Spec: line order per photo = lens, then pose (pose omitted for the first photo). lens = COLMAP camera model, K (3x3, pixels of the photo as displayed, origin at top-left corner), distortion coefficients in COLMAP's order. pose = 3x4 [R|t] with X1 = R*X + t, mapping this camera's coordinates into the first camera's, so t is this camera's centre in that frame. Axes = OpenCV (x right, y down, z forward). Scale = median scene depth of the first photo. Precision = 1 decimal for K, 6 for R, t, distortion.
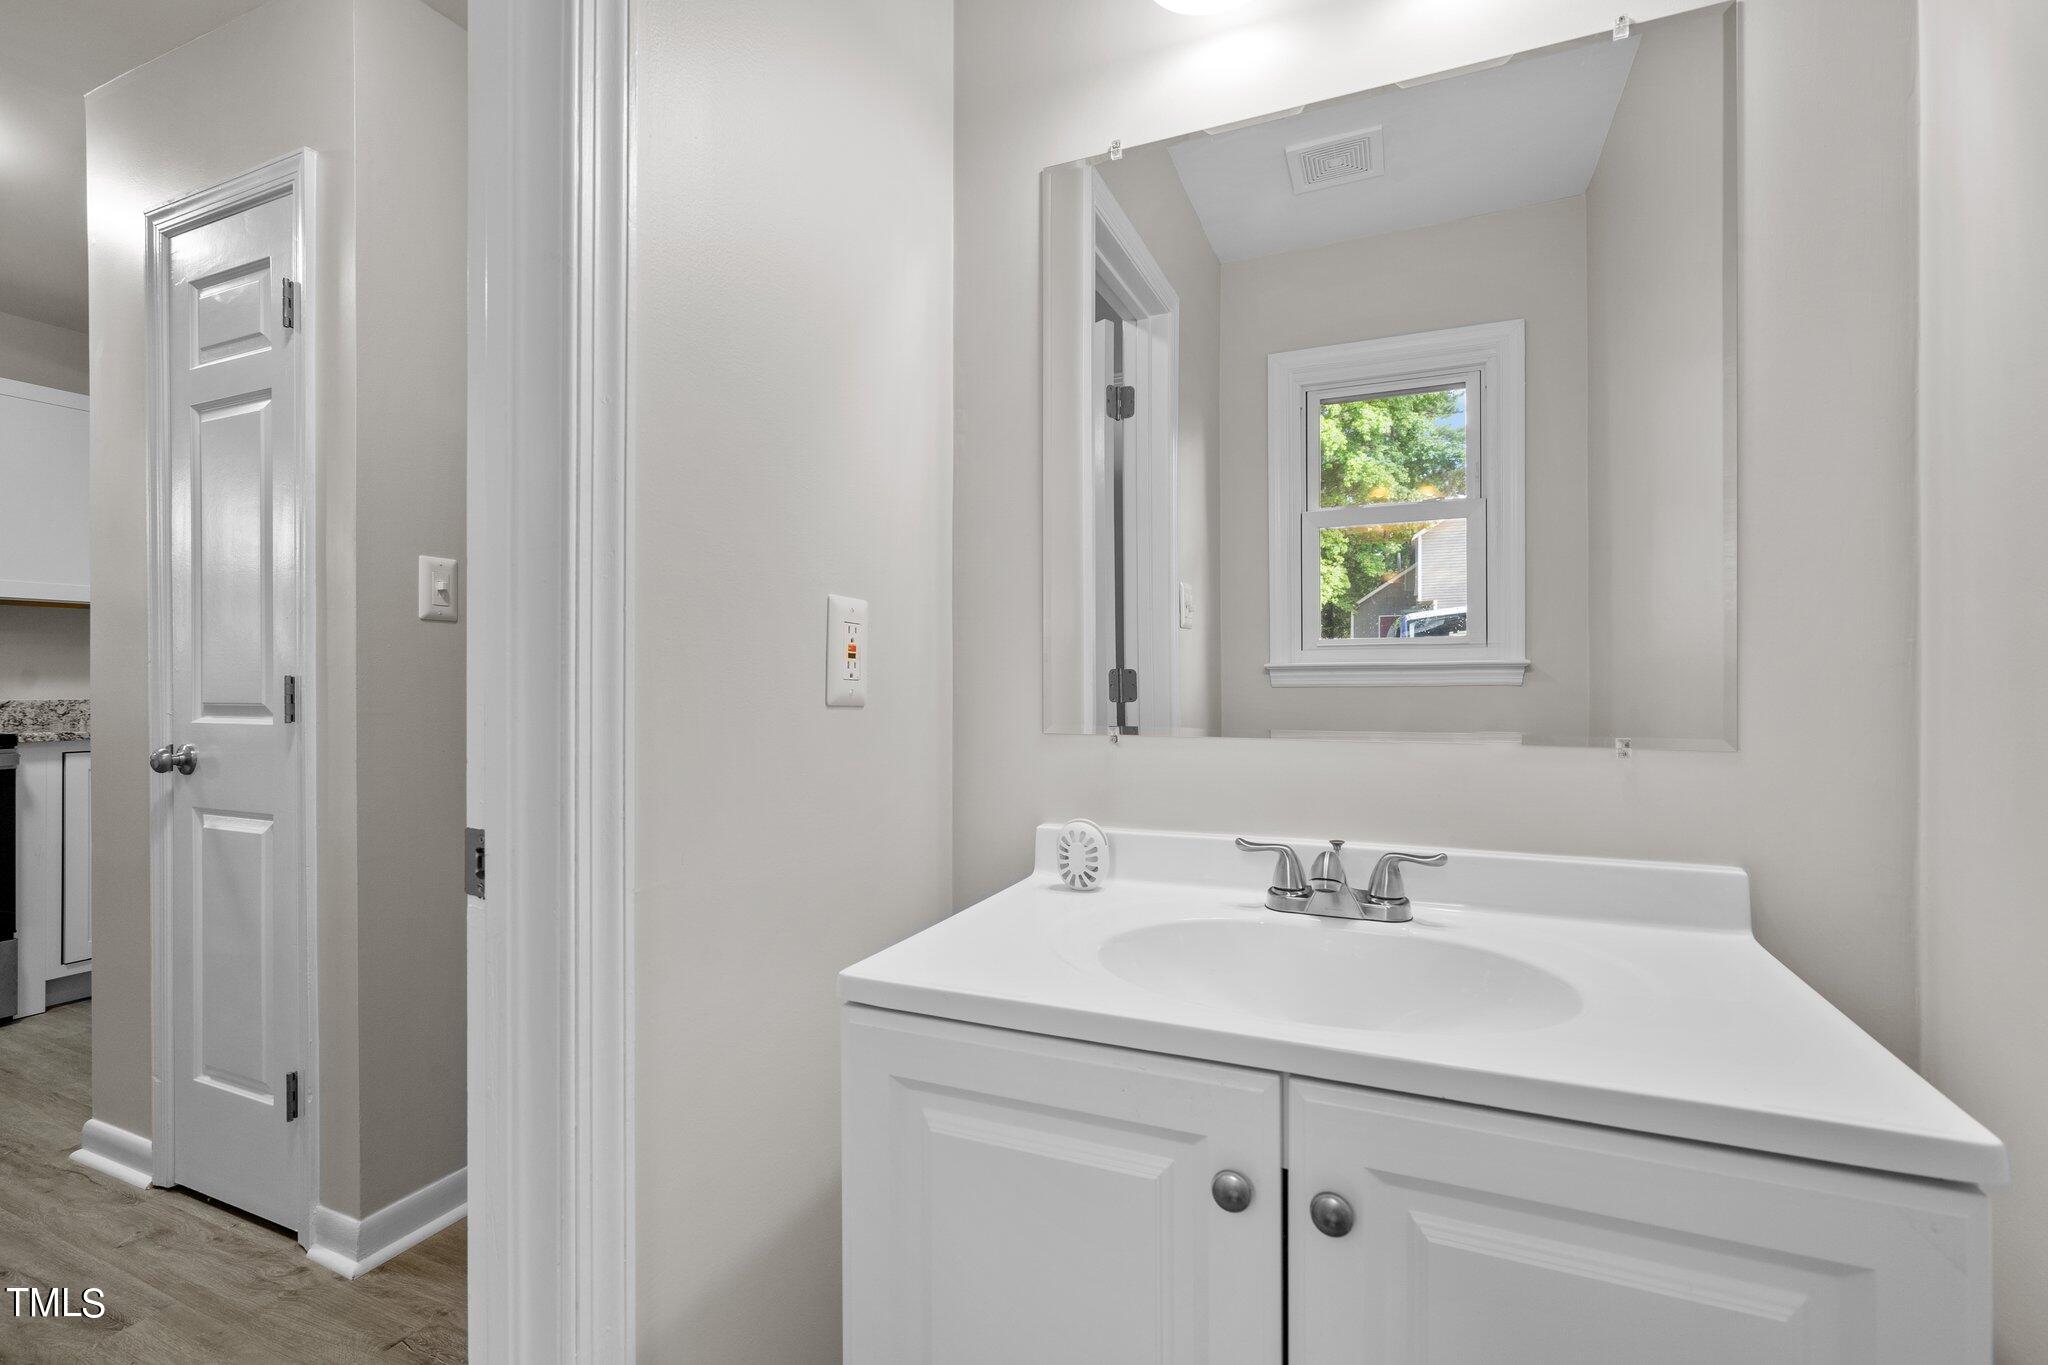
lens RADIAL K [[935.5, 0, 1018.7], [0, 935.5, 676.2], [0, 0, 1]] dist [-0.002142, 0.000818]
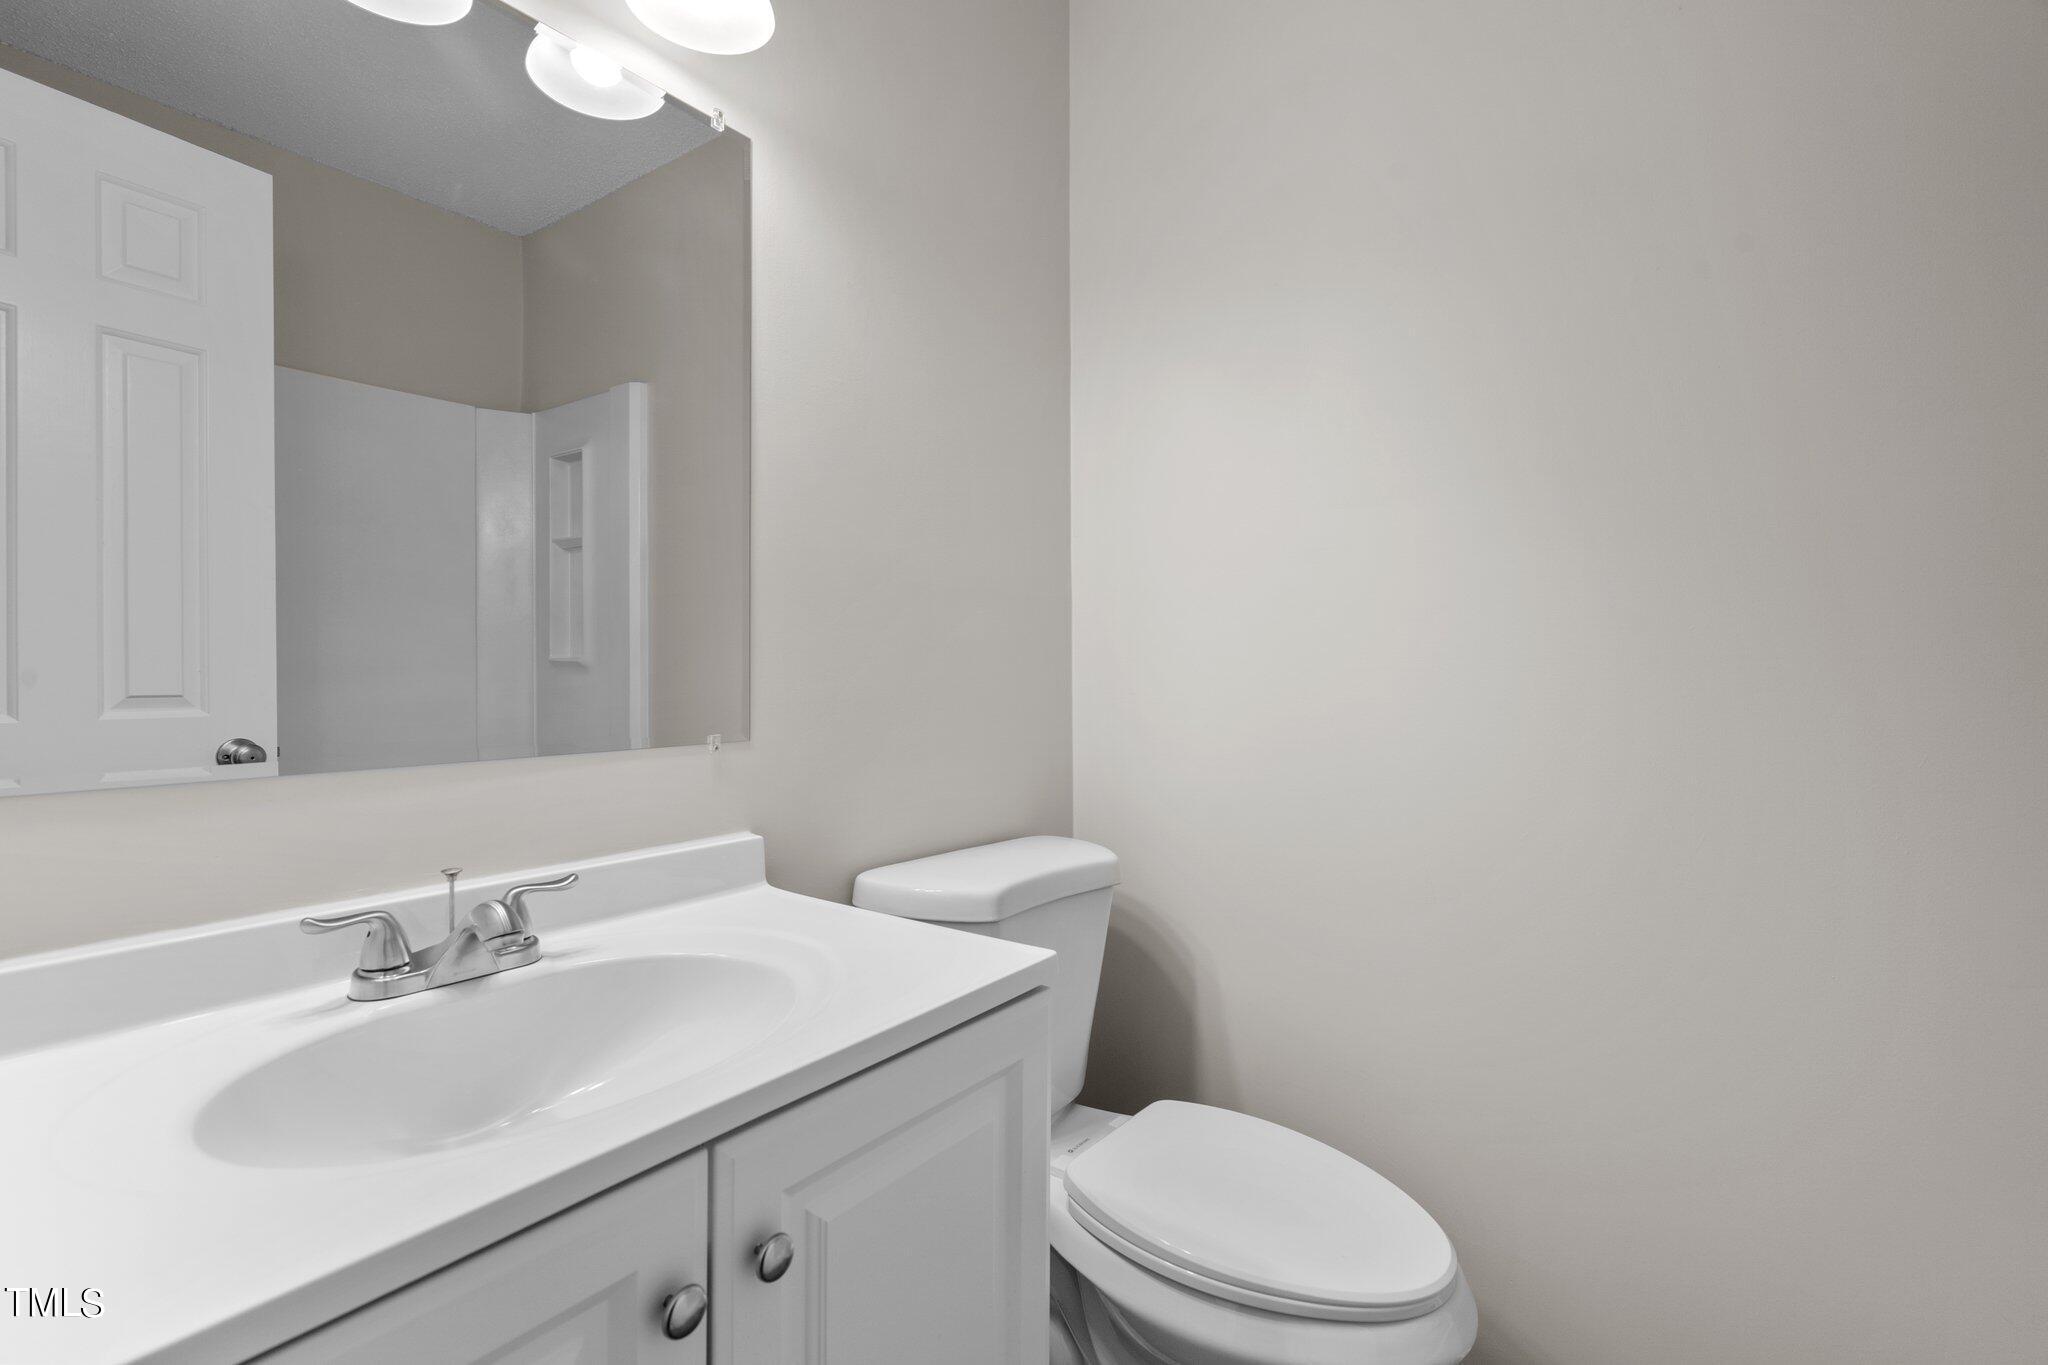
lens RADIAL K [[935.5, 0, 1018.7], [0, 935.5, 676.2], [0, 0, 1]] dist [-0.002142, 0.000818]
pose [[0.222437, -0.000747, 0.974947, -0.346123], [-0.000388, 1.000000, 0.000855, -0.004797], [-0.974947, -0.000569, 0.222437, 0.360465]]
